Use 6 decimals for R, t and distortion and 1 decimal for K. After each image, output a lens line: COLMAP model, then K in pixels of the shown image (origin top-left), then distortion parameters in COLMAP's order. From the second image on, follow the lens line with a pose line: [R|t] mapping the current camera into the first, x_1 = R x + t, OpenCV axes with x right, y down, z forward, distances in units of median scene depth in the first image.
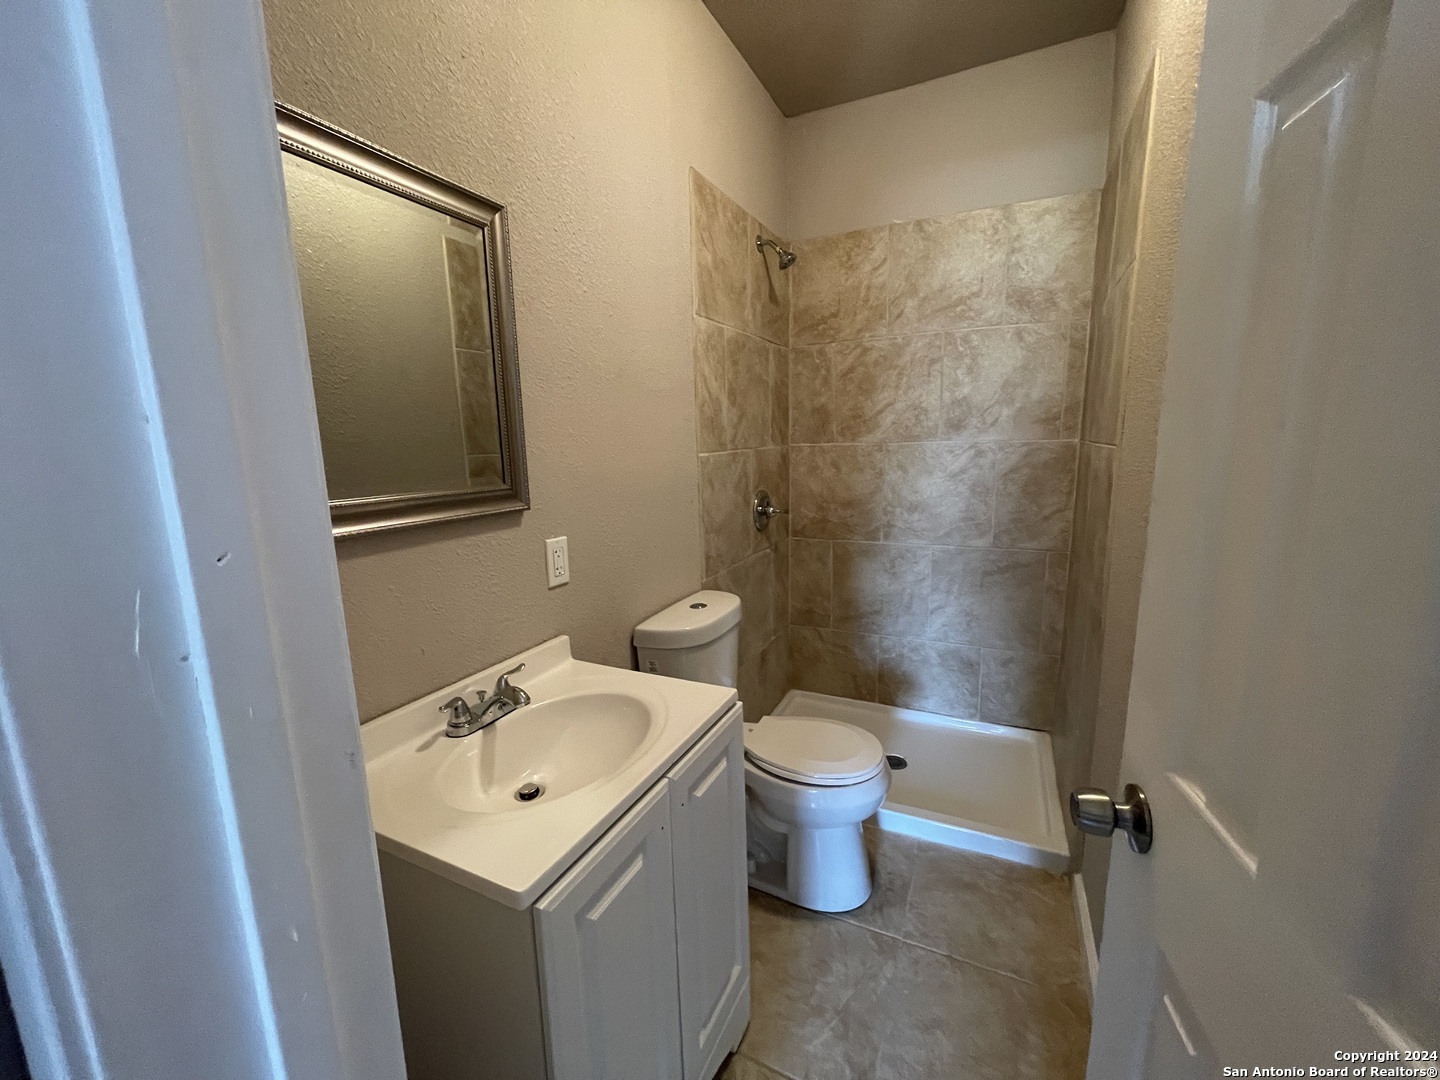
lens RADIAL K [[574.9, 0, 717.6], [0, 574.9, 544.9], [0, 0, 1]] dist [-0.000543, -0.005926]
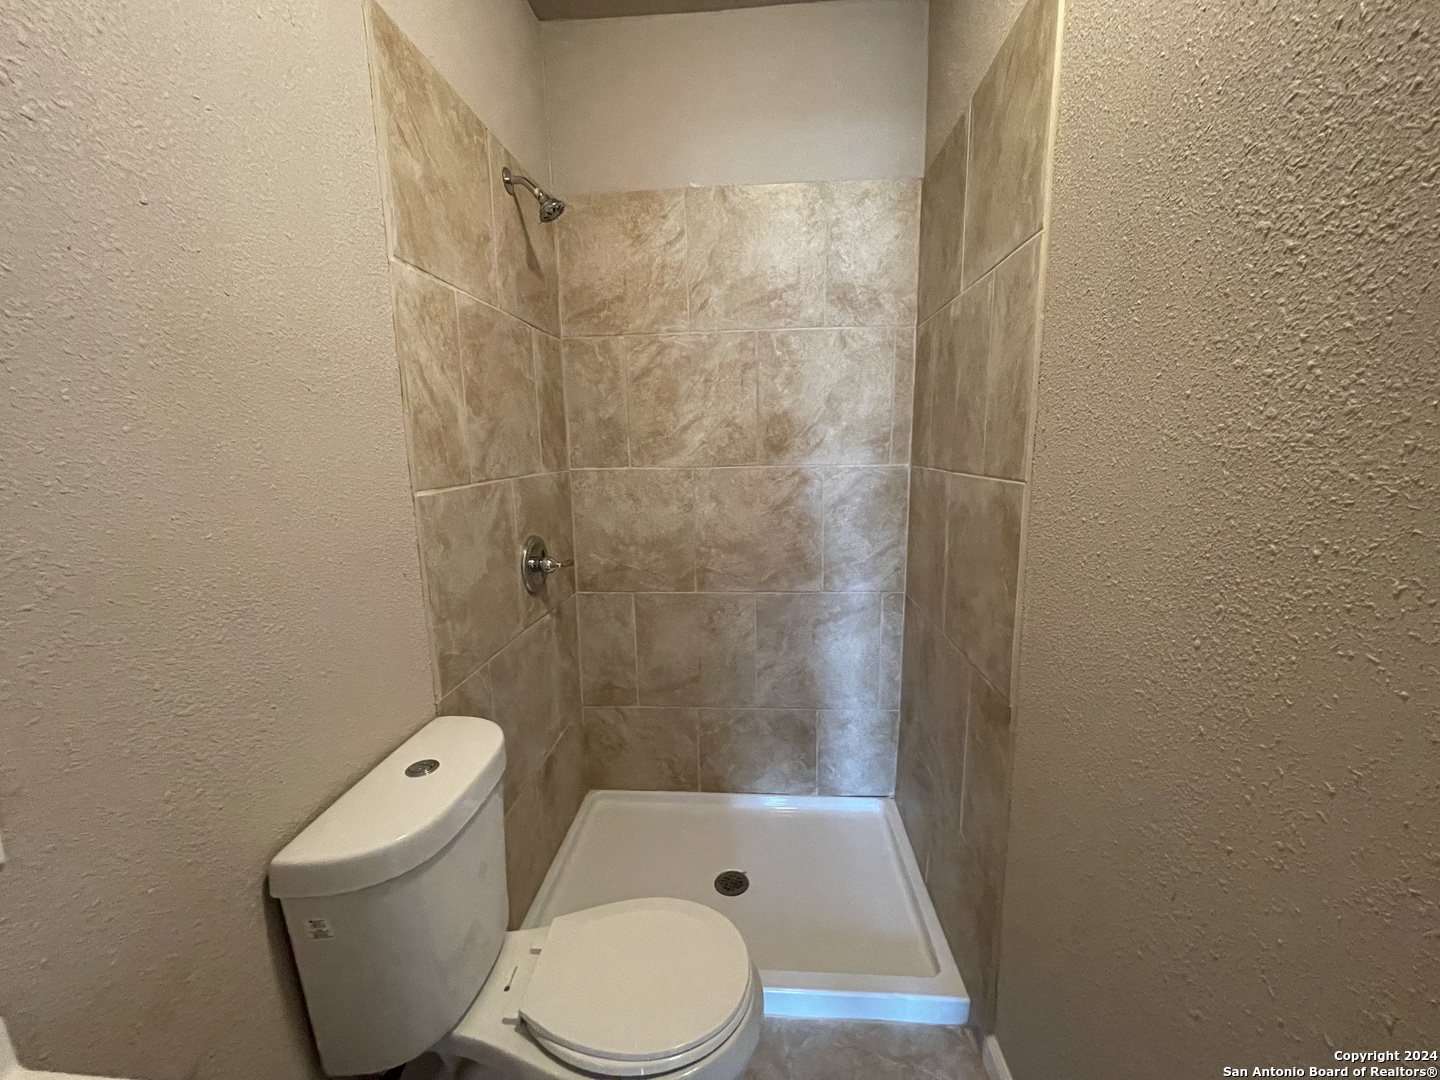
lens RADIAL K [[574.9, 0, 717.6], [0, 574.9, 544.9], [0, 0, 1]] dist [-0.000543, -0.005926]
pose [[0.929767, -0.053518, 0.364238, 0.031919], [0.061428, 0.998060, -0.010157, -0.065433], [-0.362987, 0.031818, 0.931251, 0.276050]]
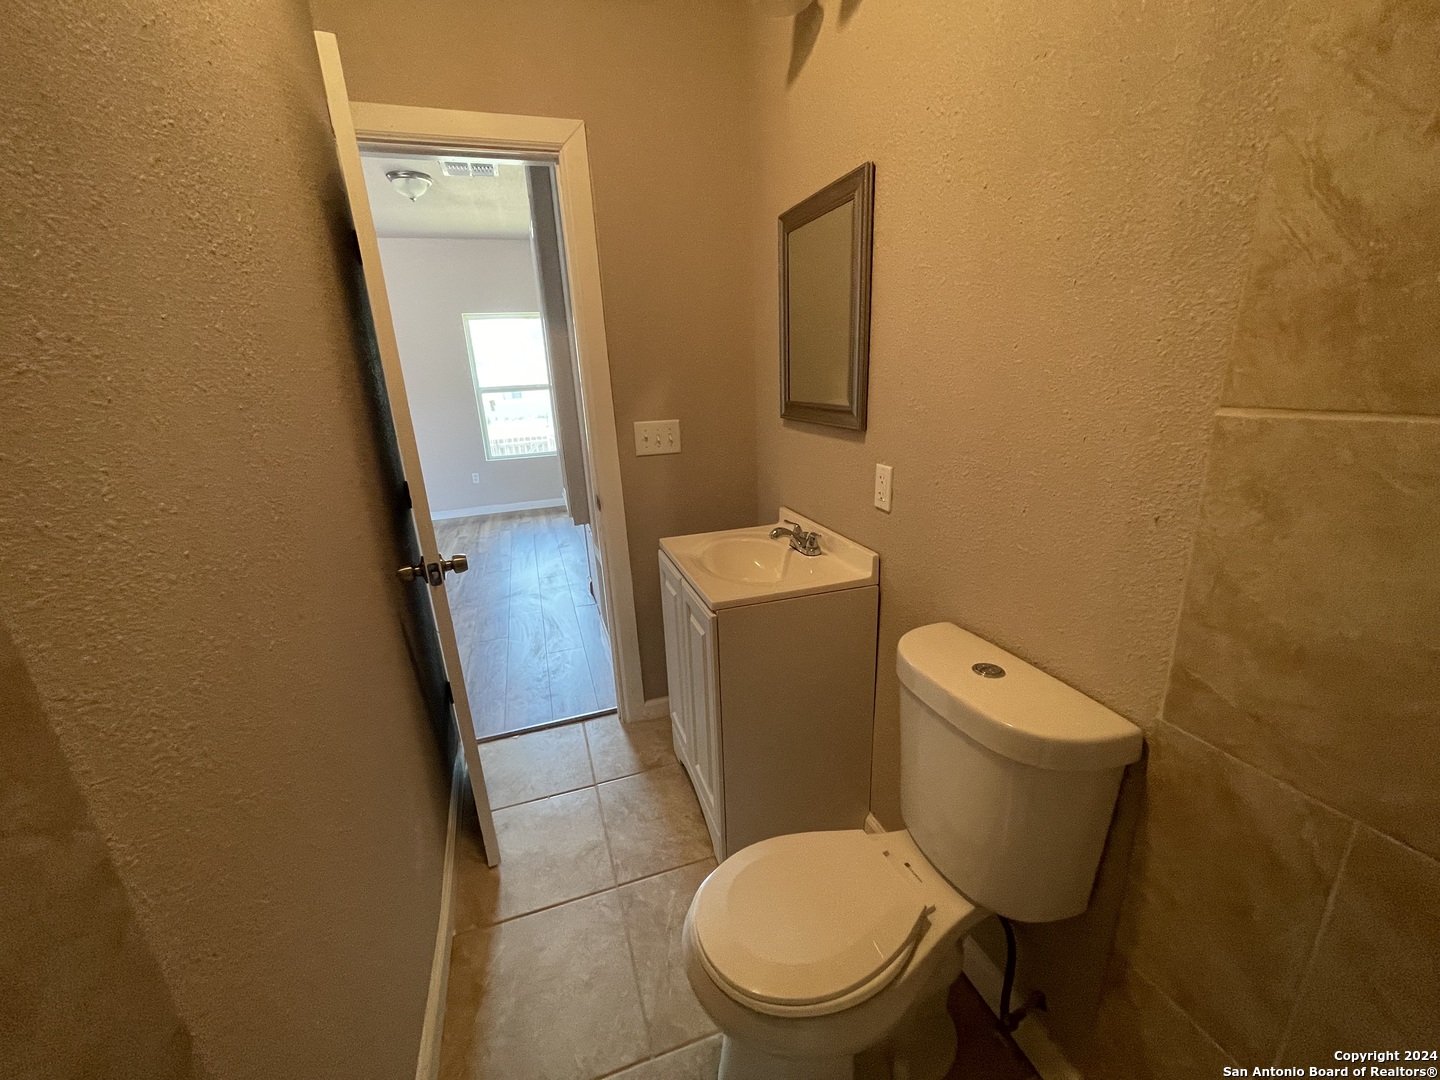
lens RADIAL K [[574.9, 0, 717.6], [0, 574.9, 544.9], [0, 0, 1]] dist [-0.000543, -0.005926]
pose [[-0.717845, 0.255766, -0.647521, 0.377685], [-0.063006, 0.902391, 0.426286, -0.176956], [0.693347, 0.346805, -0.631662, 0.850904]]
